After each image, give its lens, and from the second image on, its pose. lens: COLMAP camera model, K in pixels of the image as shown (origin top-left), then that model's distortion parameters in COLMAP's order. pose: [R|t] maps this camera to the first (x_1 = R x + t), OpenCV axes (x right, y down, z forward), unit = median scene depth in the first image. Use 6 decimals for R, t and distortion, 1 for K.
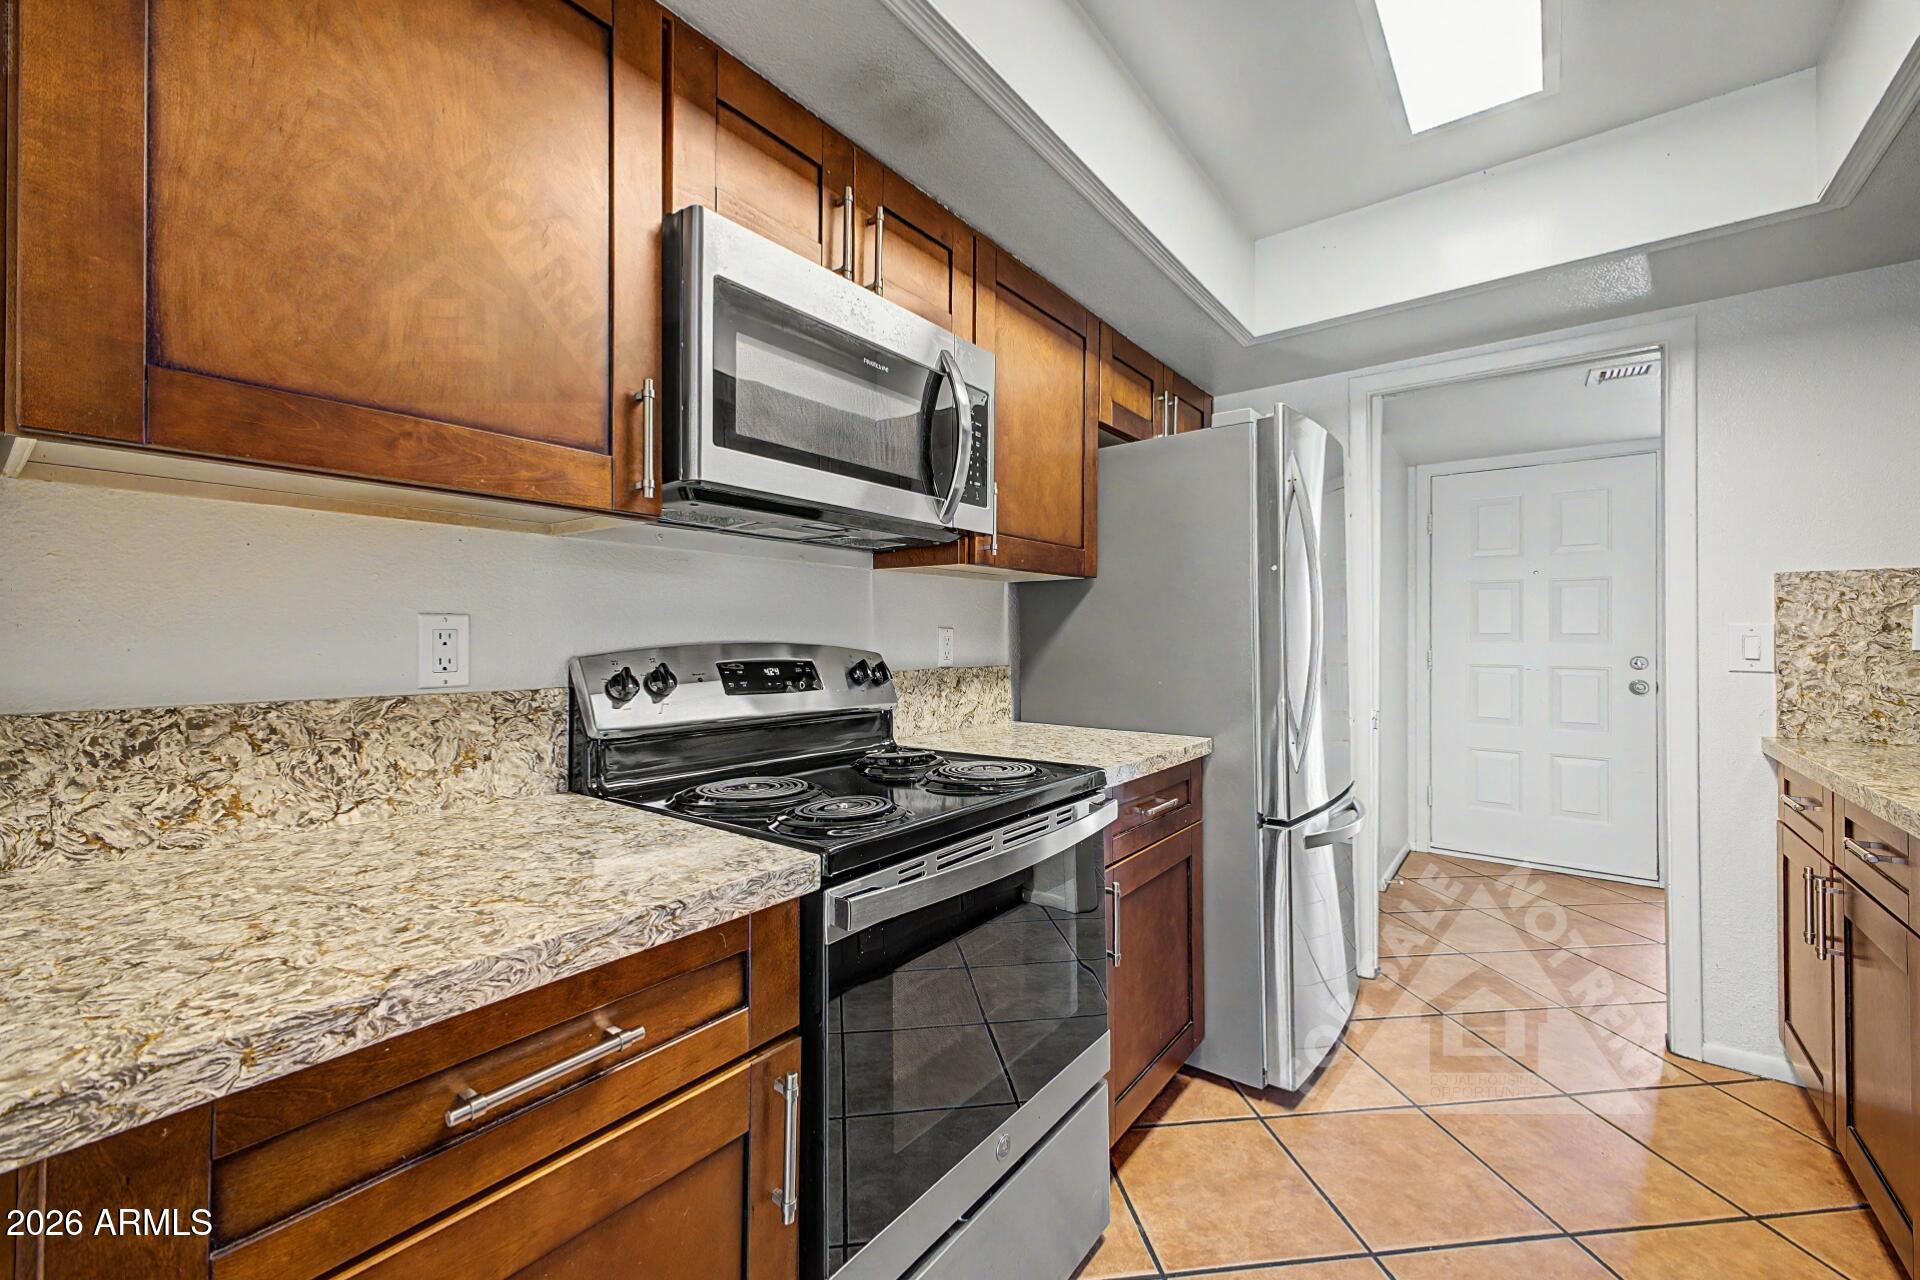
lens RADIAL K [[698.0, 0, 952.8], [0, 698.0, 632.7], [0, 0, 1]] dist [-0.027265, -0.000031]
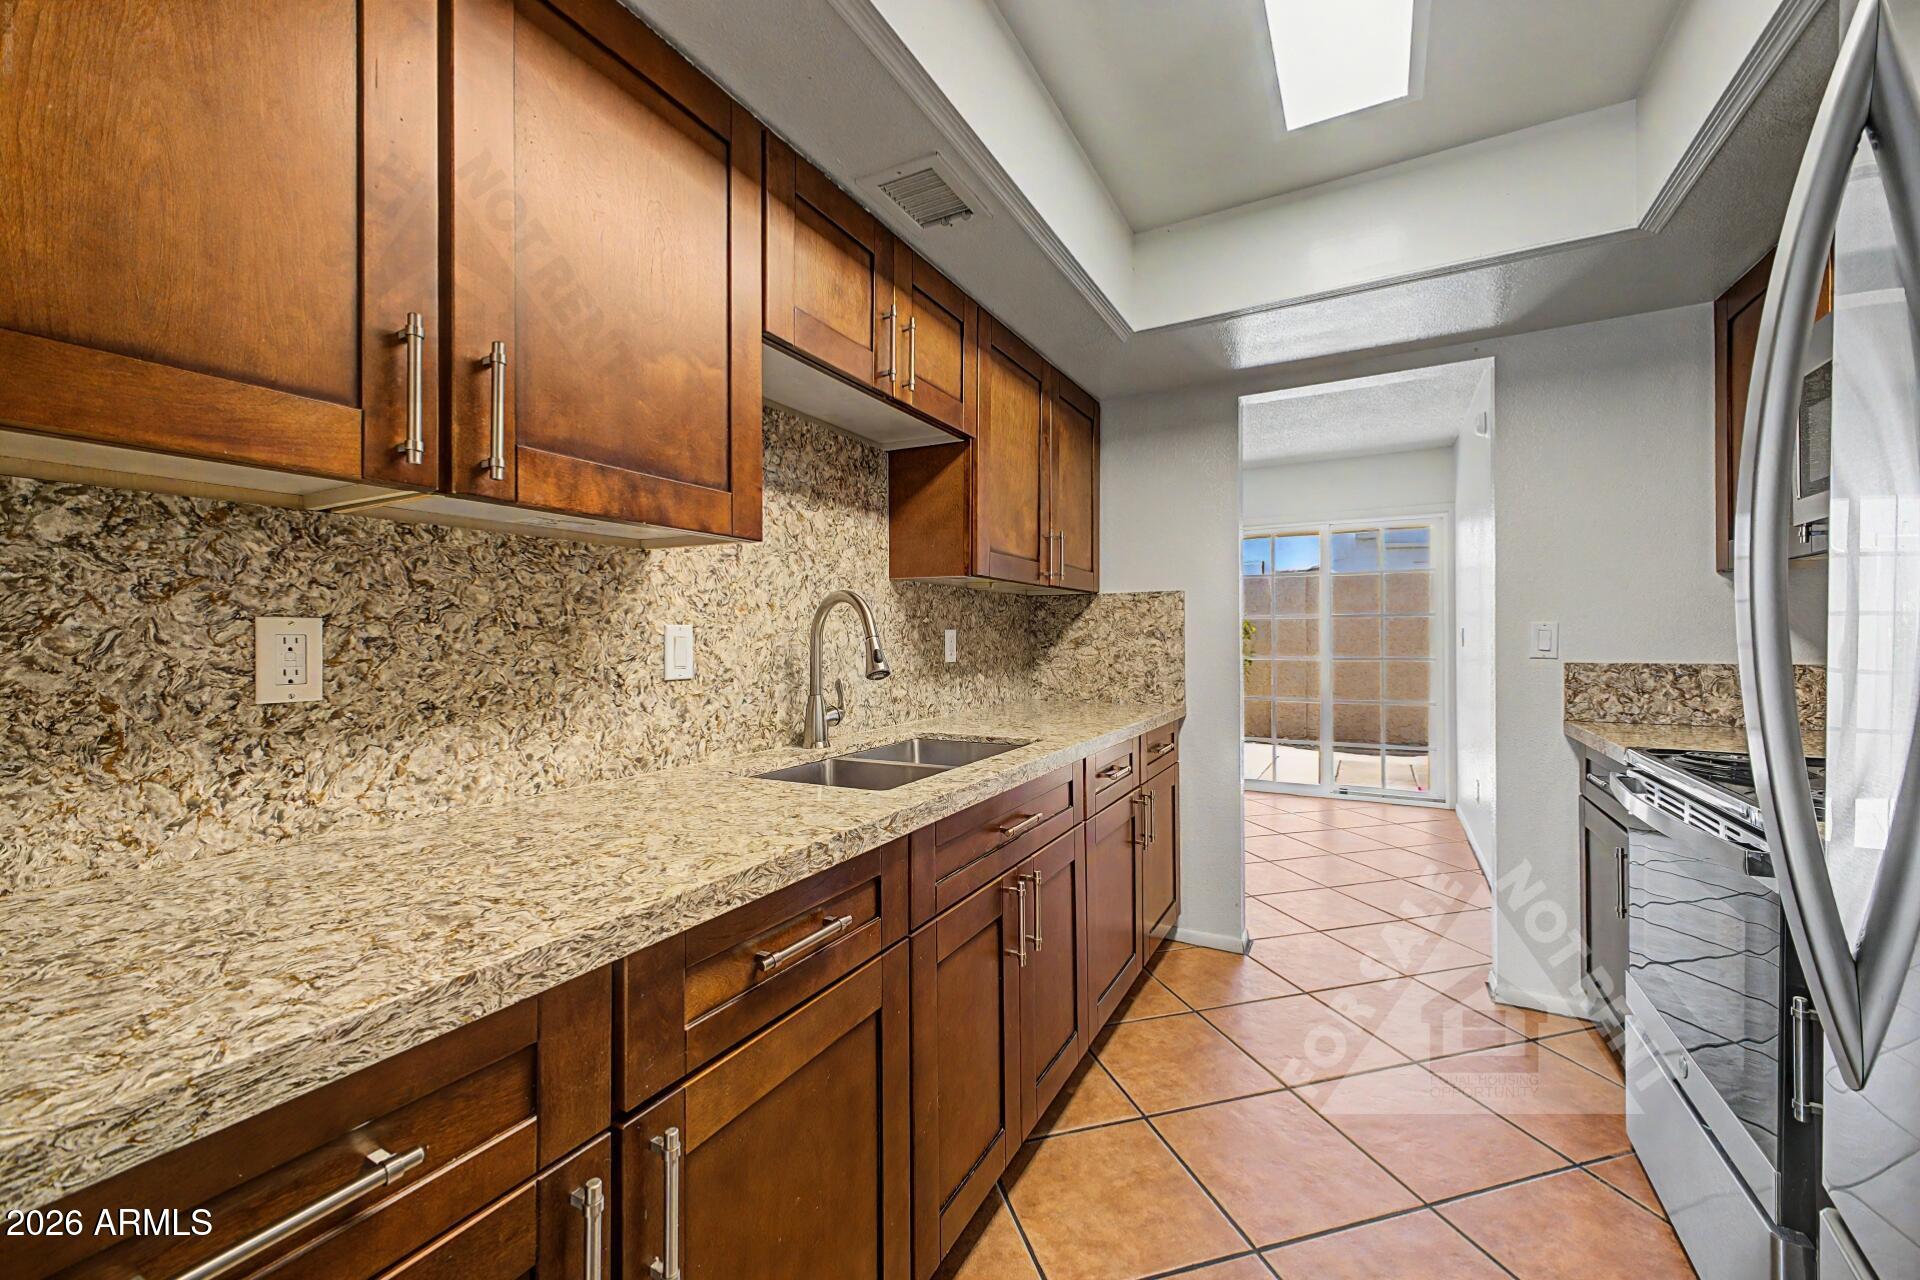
lens RADIAL K [[751.0, 0, 961.8], [0, 751.0, 634.2], [0, 0, 1]] dist [0.011833, -0.000238]
pose [[0.981805, 0.000555, 0.189890, -0.090075], [-0.001331, 0.999991, 0.003957, -0.004579], [-0.189886, -0.004137, 0.981797, -0.104833]]
